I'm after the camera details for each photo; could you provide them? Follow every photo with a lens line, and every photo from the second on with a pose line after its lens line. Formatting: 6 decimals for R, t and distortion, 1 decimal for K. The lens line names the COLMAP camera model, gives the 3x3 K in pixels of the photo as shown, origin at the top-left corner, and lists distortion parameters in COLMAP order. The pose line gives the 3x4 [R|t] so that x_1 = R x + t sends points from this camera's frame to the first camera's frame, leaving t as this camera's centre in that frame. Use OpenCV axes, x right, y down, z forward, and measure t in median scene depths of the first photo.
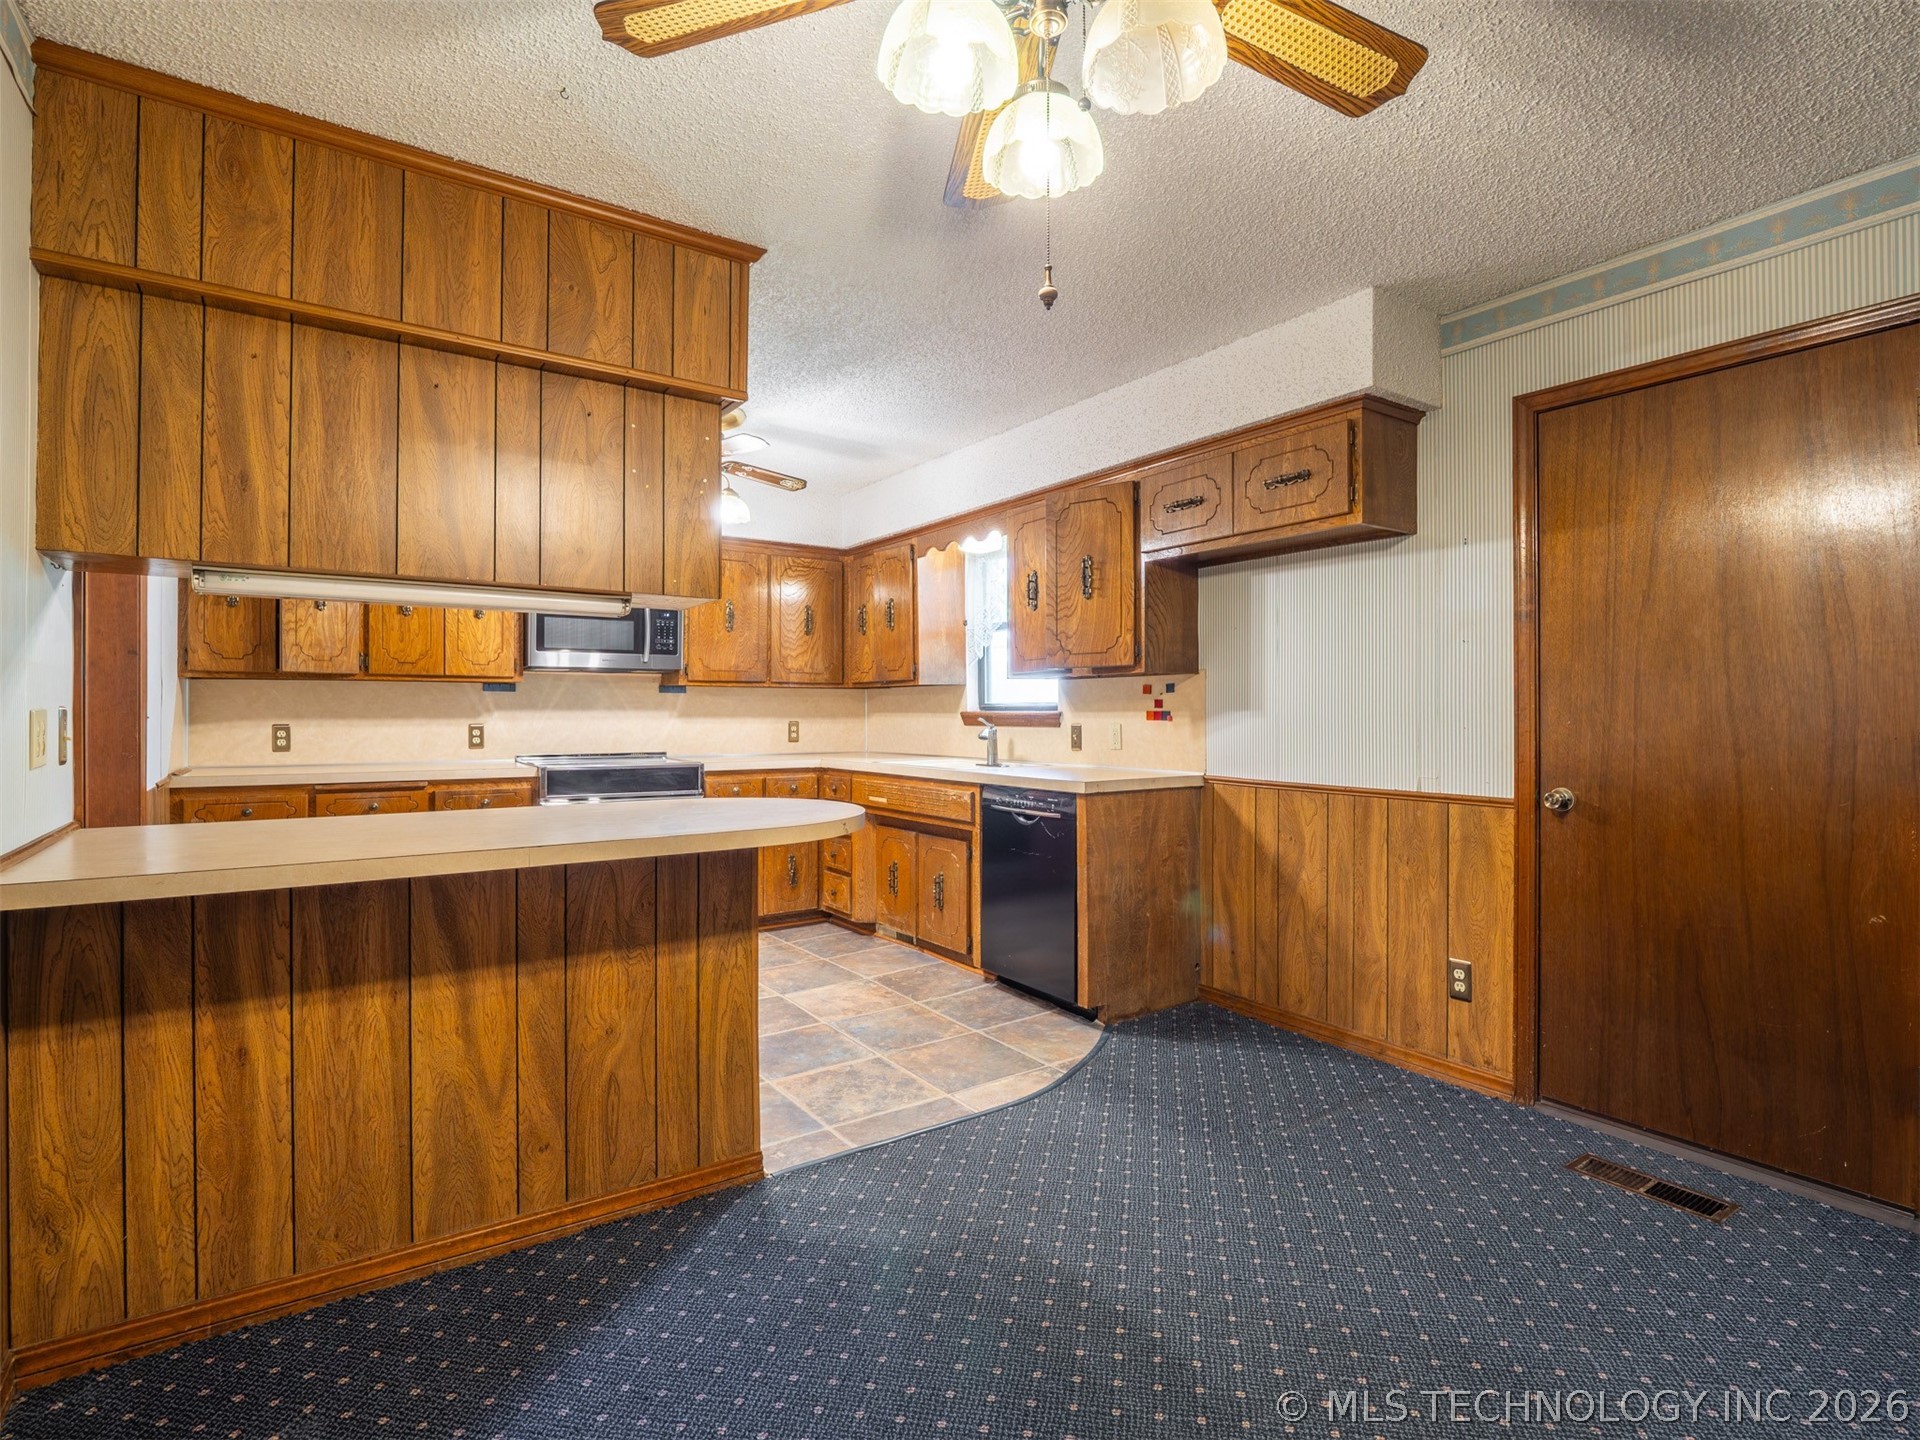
lens RADIAL K [[954.7, 0, 959.4], [0, 954.7, 714.1], [0, 0, 1]] dist [-0.005486, -0.007233]
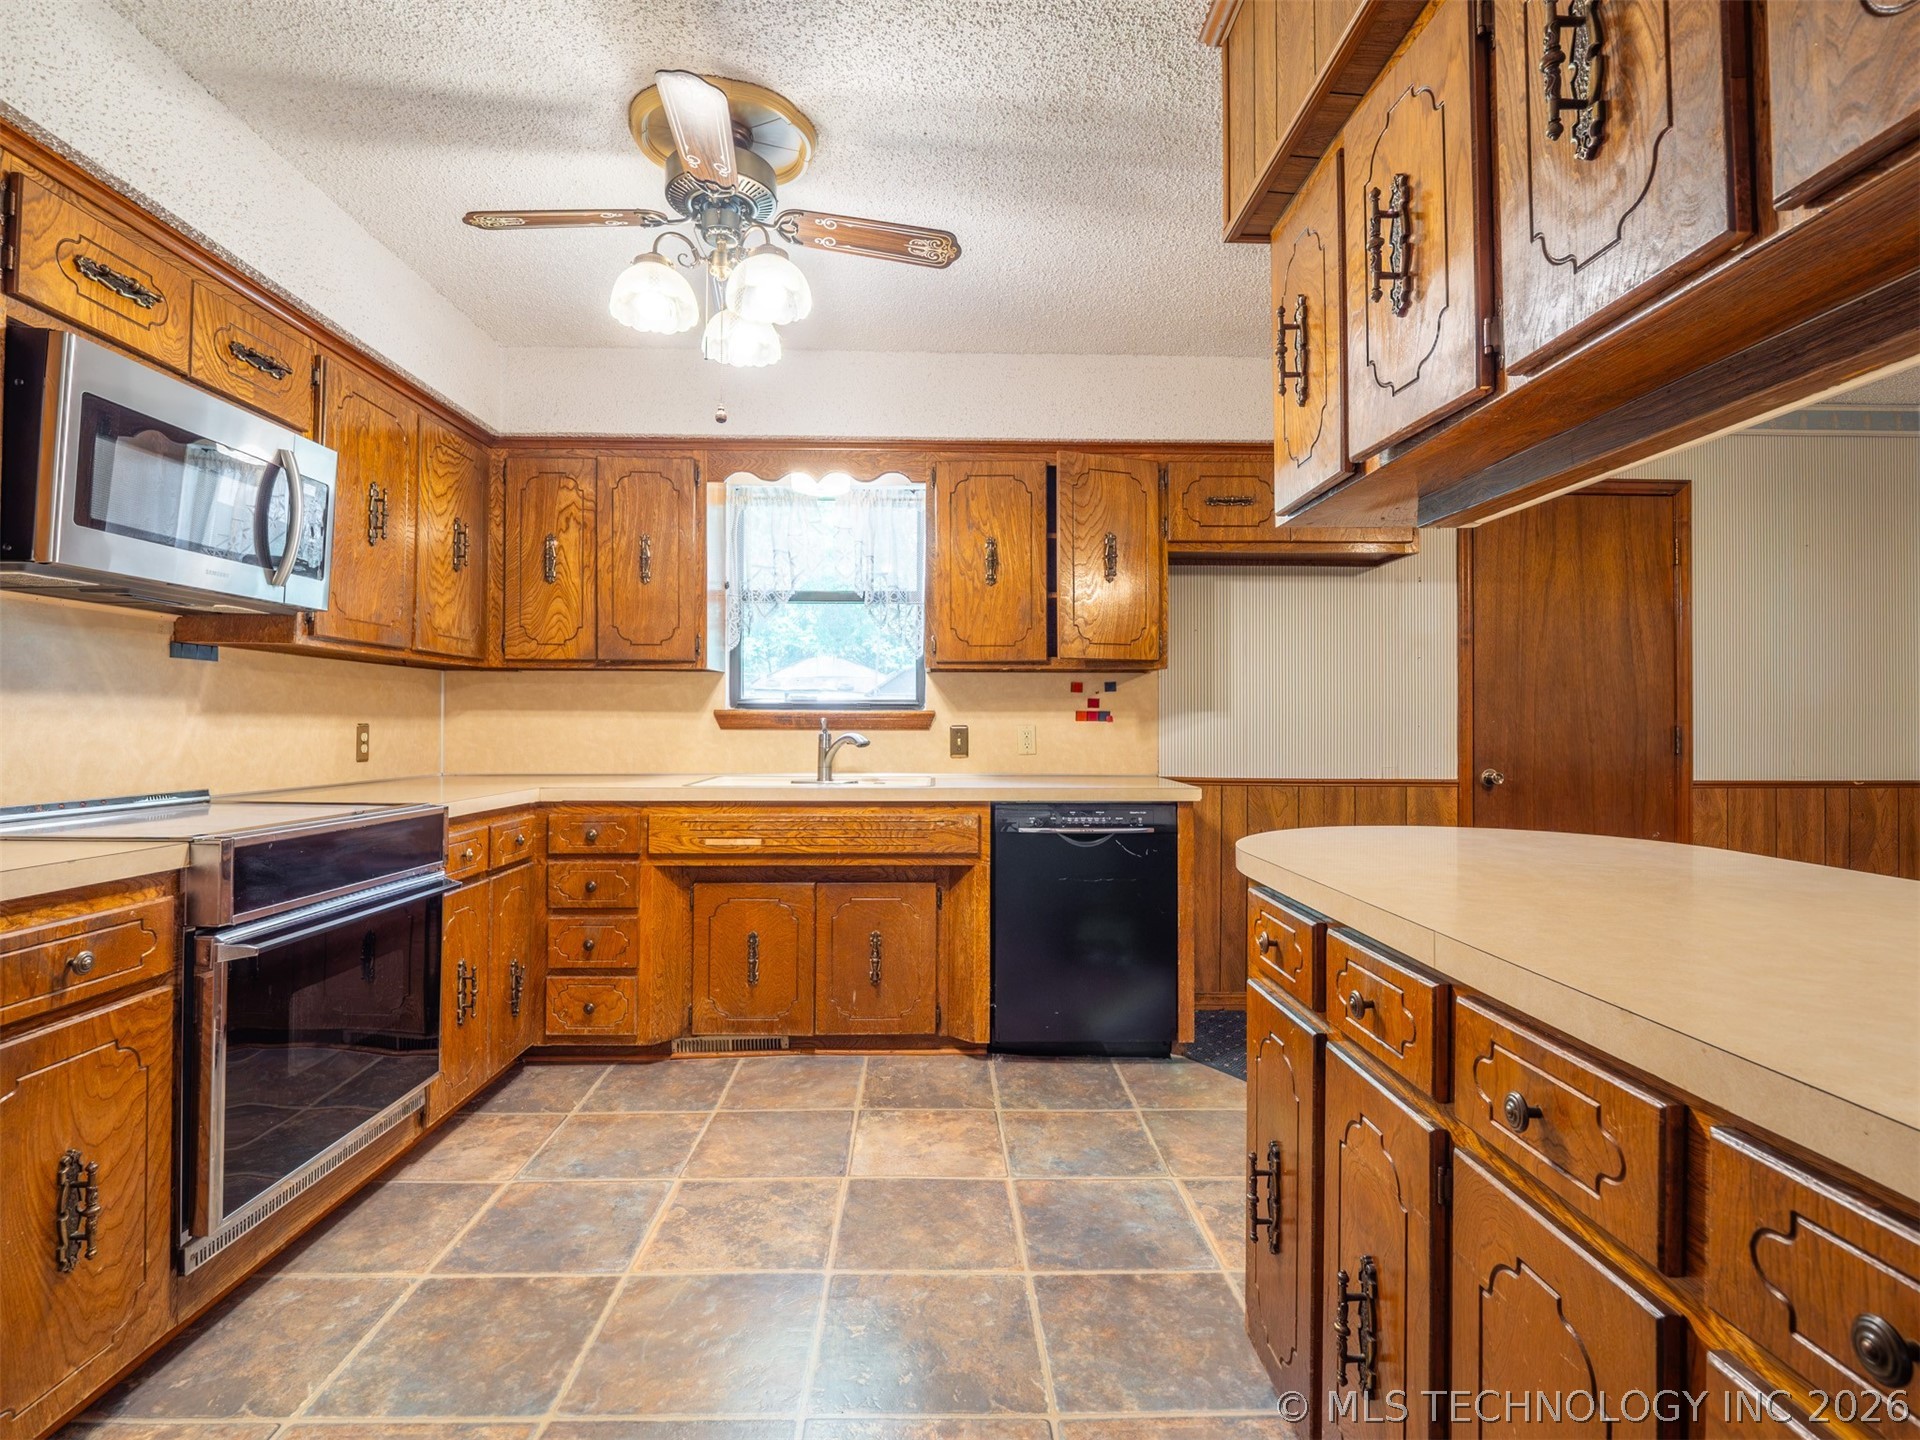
lens RADIAL K [[952.4, 0, 958.5], [0, 952.4, 713.5], [0, 0, 1]] dist [0.000885, -0.010051]
pose [[0.550730, 0.011530, 0.834604, -0.732171], [-0.002527, 0.999923, -0.012147, 0.012356], [-0.834680, 0.004581, 0.550716, 0.688521]]
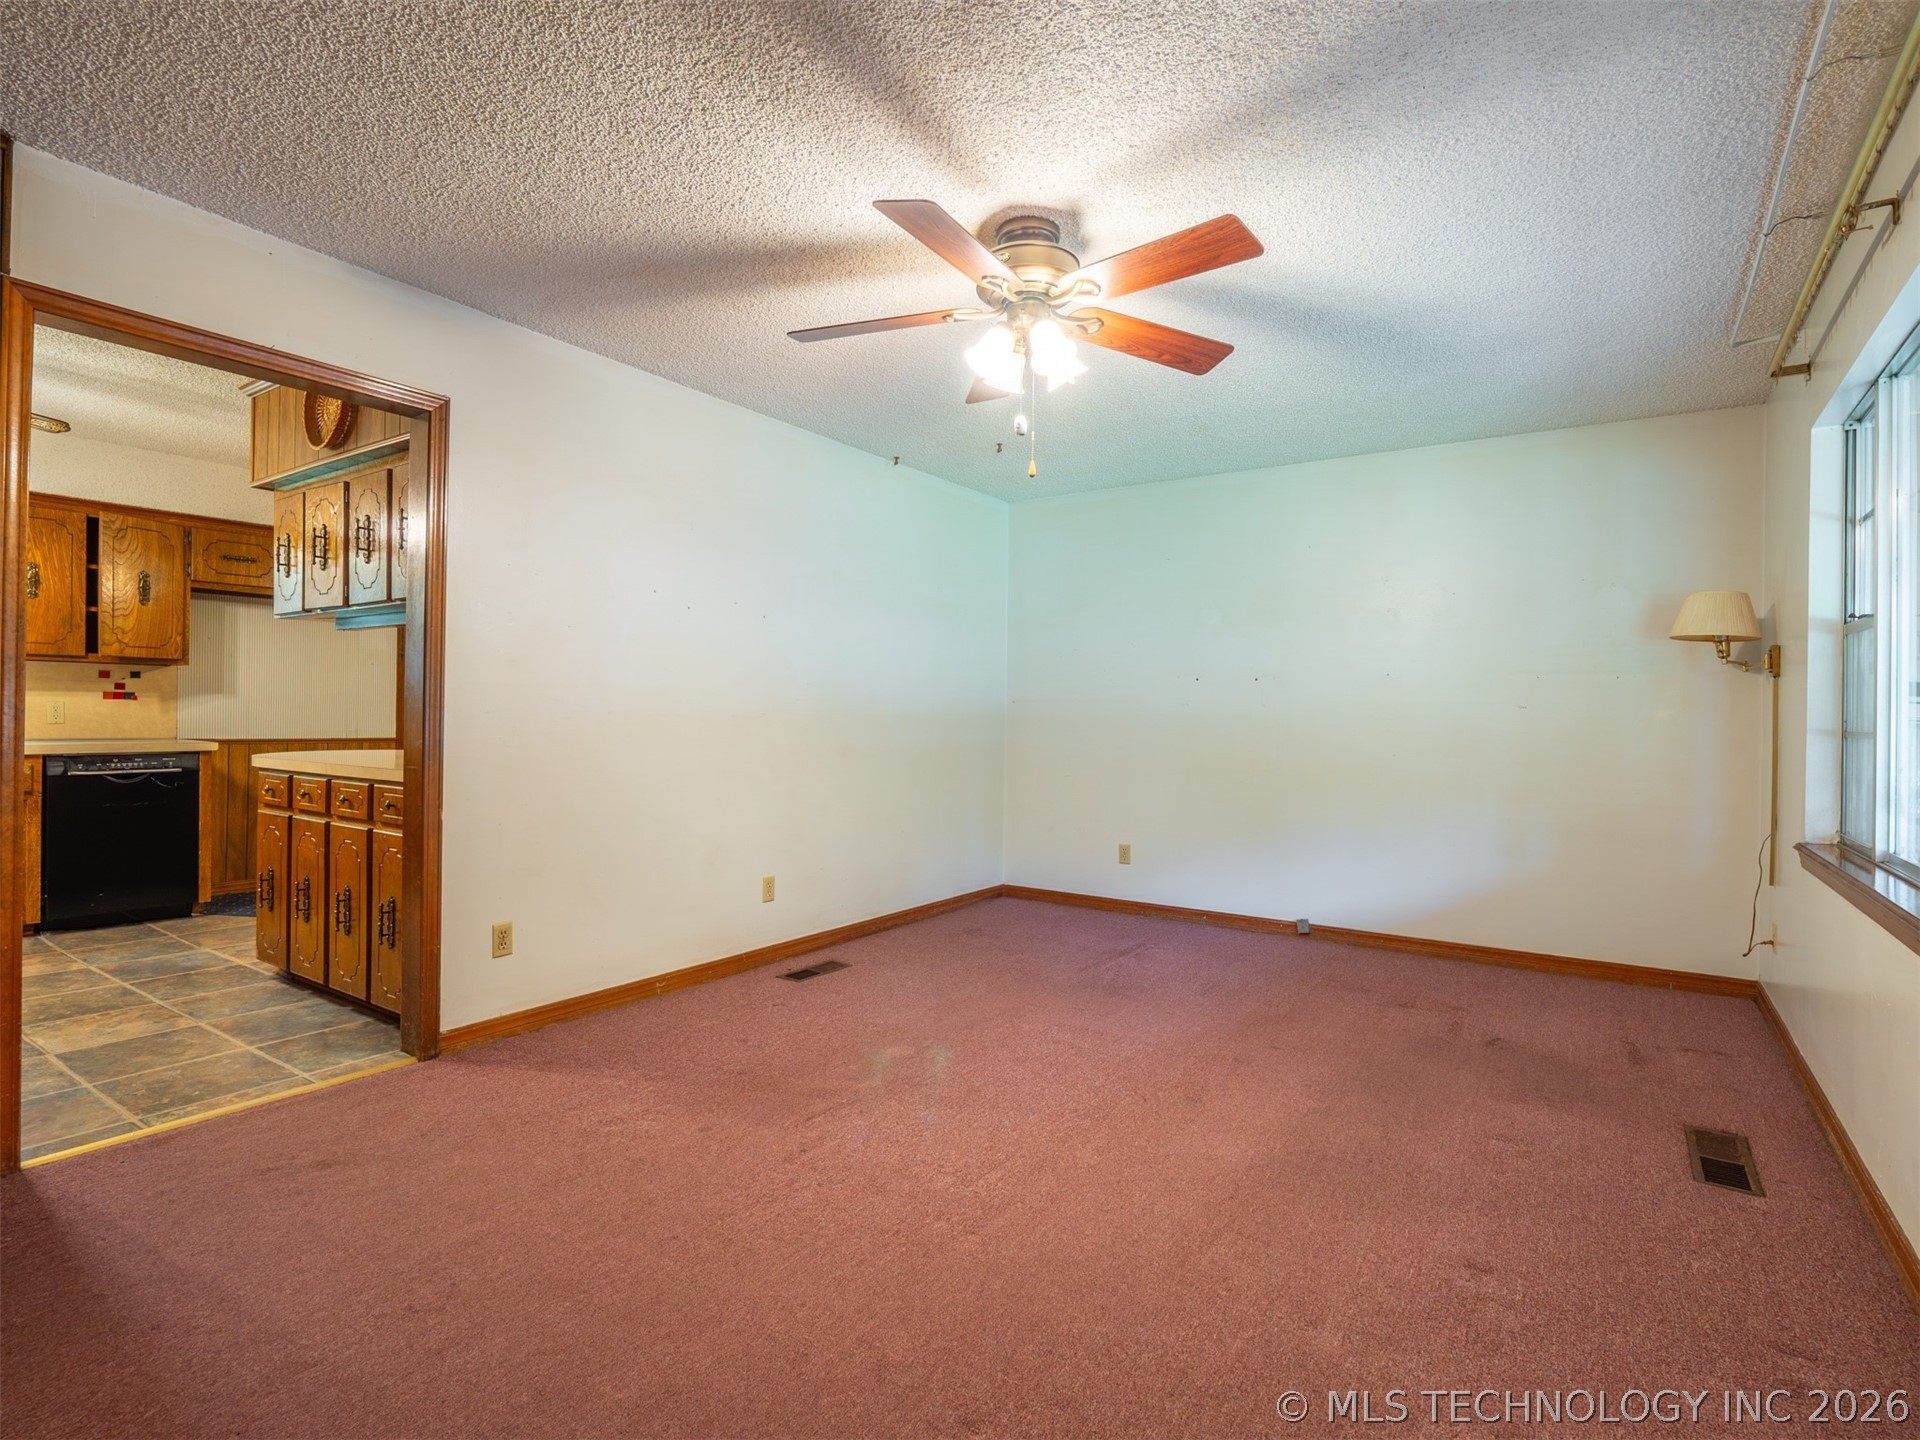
lens RADIAL K [[960.0, 0, 950.9], [0, 960.0, 712.2], [0, 0, 1]] dist [-0.011083, -0.000755]
pose [[-0.352732, -0.003581, 0.935718, -1.585846], [-0.011349, 0.999935, -0.000452, 0.013705], [-0.935656, -0.010779, -0.352750, 0.466757]]
